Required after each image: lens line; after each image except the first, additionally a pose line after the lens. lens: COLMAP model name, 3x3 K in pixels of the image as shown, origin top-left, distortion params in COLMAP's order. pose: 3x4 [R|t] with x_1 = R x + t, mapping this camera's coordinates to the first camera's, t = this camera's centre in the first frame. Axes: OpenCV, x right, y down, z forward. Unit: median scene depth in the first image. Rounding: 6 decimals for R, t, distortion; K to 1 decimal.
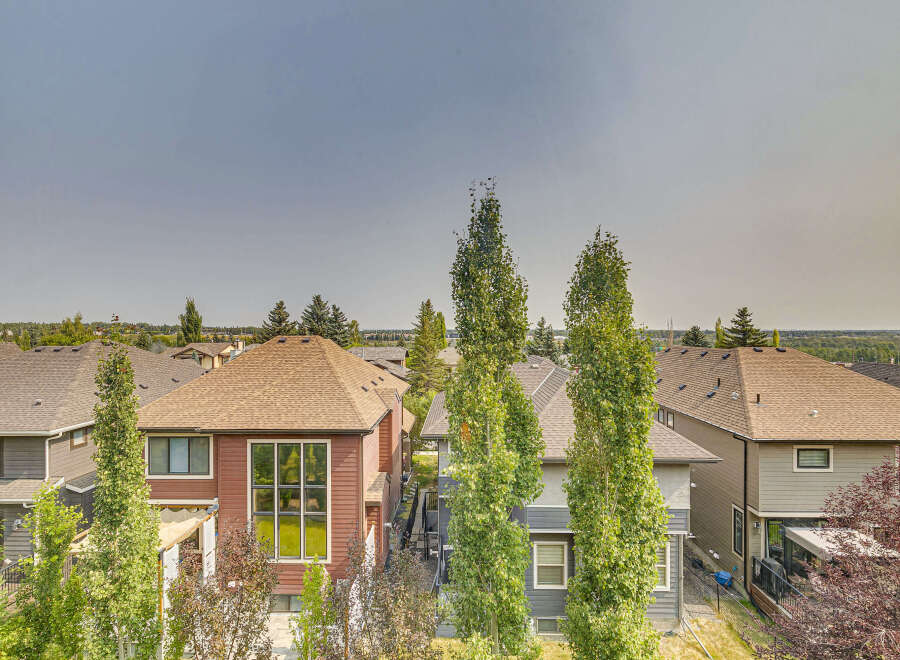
lens RADIAL K [[464.5, 0, 465.5], [0, 464.5, 333.2], [0, 0, 1]] dist [0.003005, 0.001803]
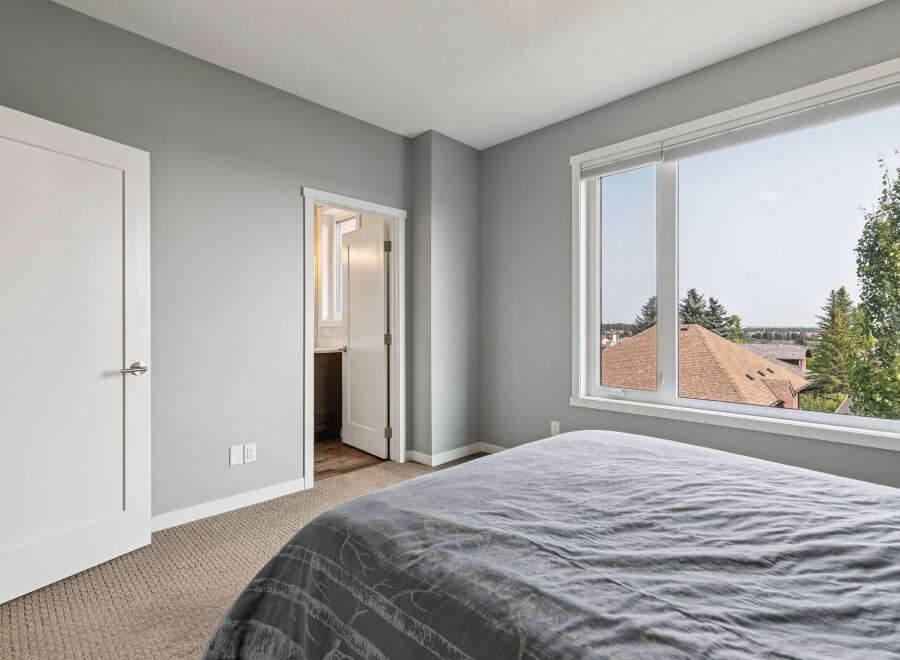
lens RADIAL K [[452.6, 0, 444.0], [0, 452.6, 317.2], [0, 0, 1]] dist [0.006713, 0.000508]
pose [[0.694063, -0.003851, -0.719904, 0.033059], [-0.016155, 0.999651, -0.020922, 0.026917], [0.719733, 0.026152, 0.693759, -0.166574]]
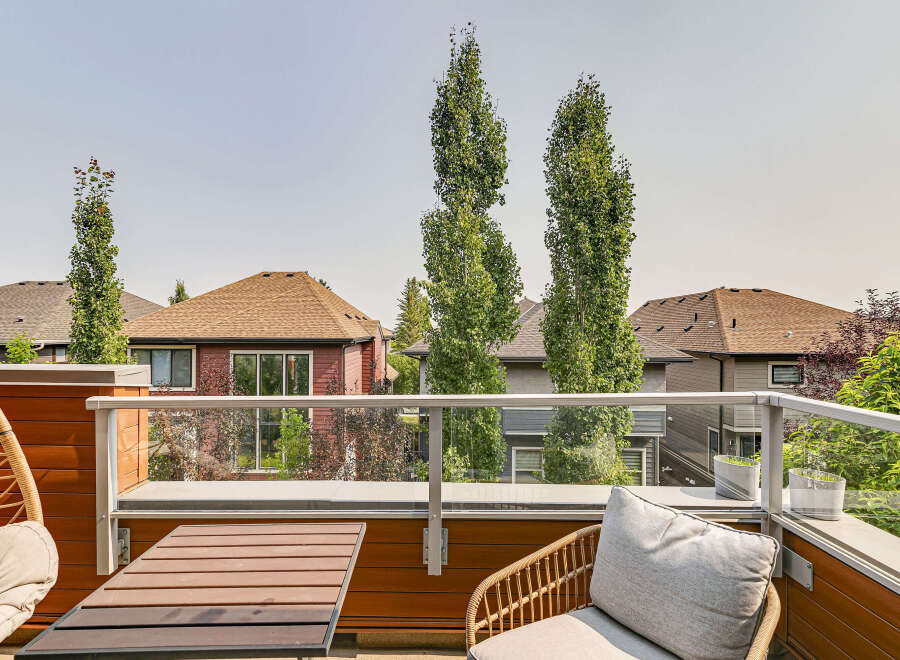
lens RADIAL K [[452.6, 0, 455.4], [0, 452.6, 338.6], [0, 0, 1]] dist [0.006713, 0.000508]
pose [[0.999909, 0.009931, 0.009083, 0.010886], [-0.009926, 0.999951, -0.000636, 0.197982], [-0.009089, 0.000546, 0.999959, 0.013586]]
